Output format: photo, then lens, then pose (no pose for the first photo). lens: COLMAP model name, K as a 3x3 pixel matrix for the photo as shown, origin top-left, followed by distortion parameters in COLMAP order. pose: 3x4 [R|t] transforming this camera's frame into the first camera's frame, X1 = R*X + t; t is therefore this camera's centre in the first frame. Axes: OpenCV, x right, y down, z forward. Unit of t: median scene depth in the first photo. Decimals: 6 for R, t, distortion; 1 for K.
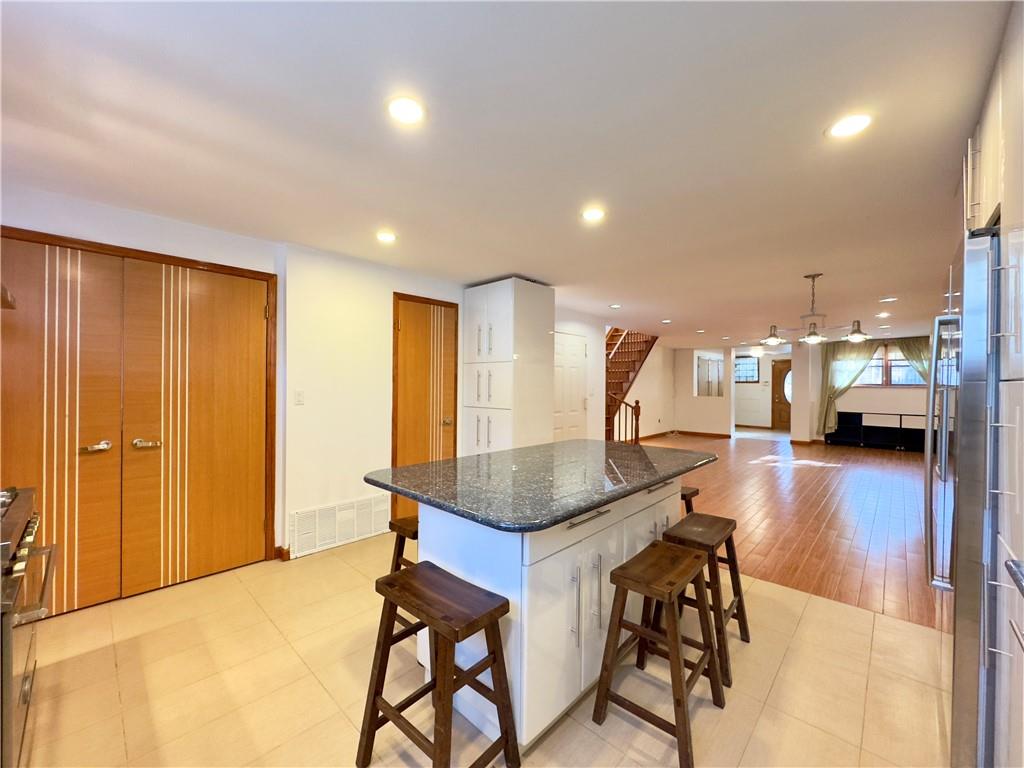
lens RADIAL K [[410.0, 0, 512.0], [0, 410.0, 384.0], [0, 0, 1]] dist [-0.000682, -0.000112]
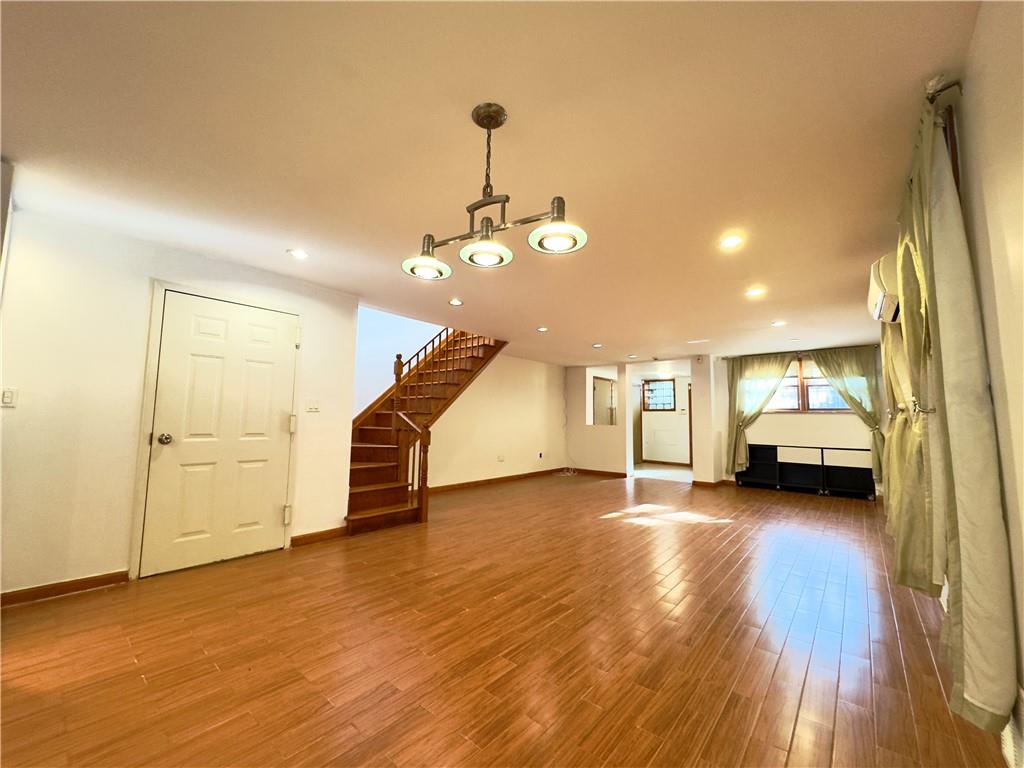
lens RADIAL K [[410.0, 0, 512.0], [0, 410.0, 384.0], [0, 0, 1]] dist [-0.000682, -0.000112]
pose [[0.998421, 0.014253, 0.054340, 0.304550], [-0.009563, 0.996283, -0.085608, 0.025069], [-0.055359, 0.084953, 0.994846, 0.239942]]
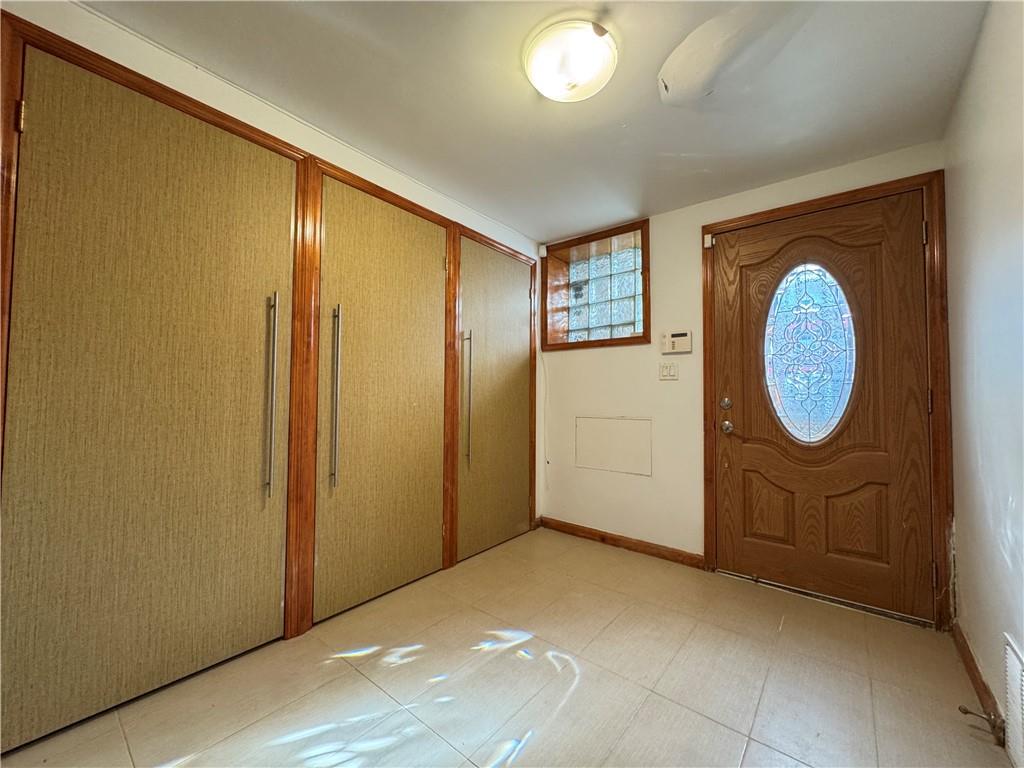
lens RADIAL K [[410.0, 0, 512.0], [0, 410.0, 384.0], [0, 0, 1]] dist [-0.000682, -0.000112]
pose [[0.996834, 0.002097, 0.079478, 0.710777], [-0.000084, 0.999679, -0.025328, 0.035836], [-0.079505, 0.025241, 0.996515, 1.092686]]
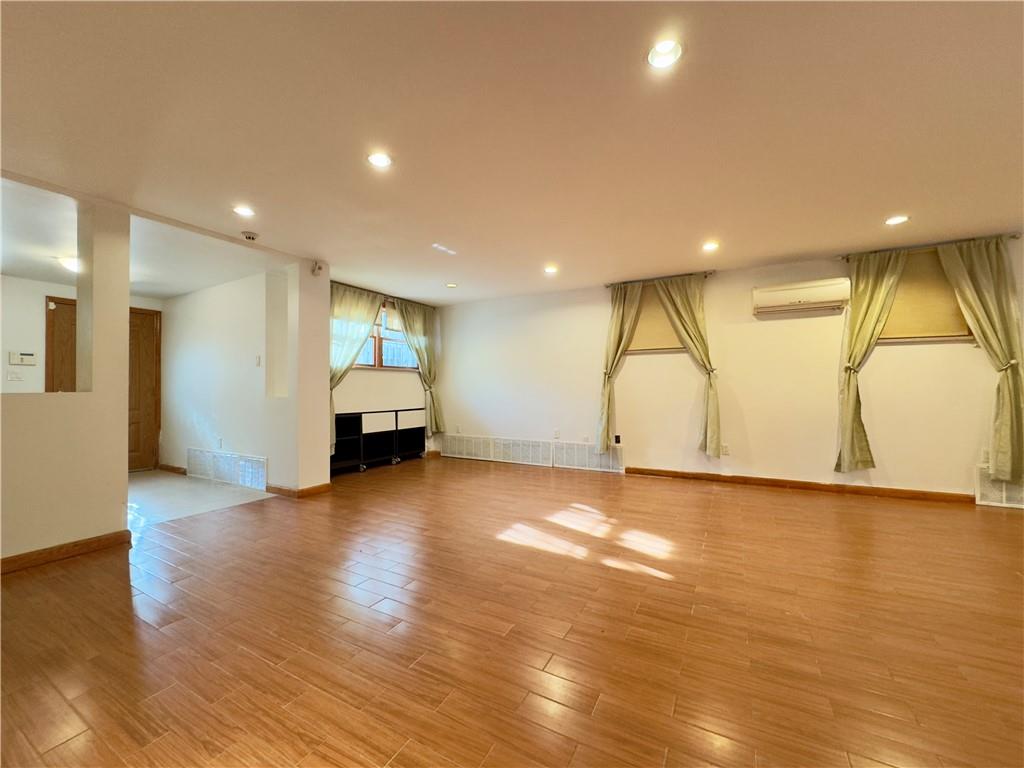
lens RADIAL K [[410.0, 0, 512.0], [0, 410.0, 384.0], [0, 0, 1]] dist [-0.000682, -0.000112]
pose [[-0.250089, 0.001476, 0.968222, 0.227468], [-0.001073, 0.999998, -0.001801, 0.029867], [-0.968222, -0.001489, -0.250086, 0.928084]]
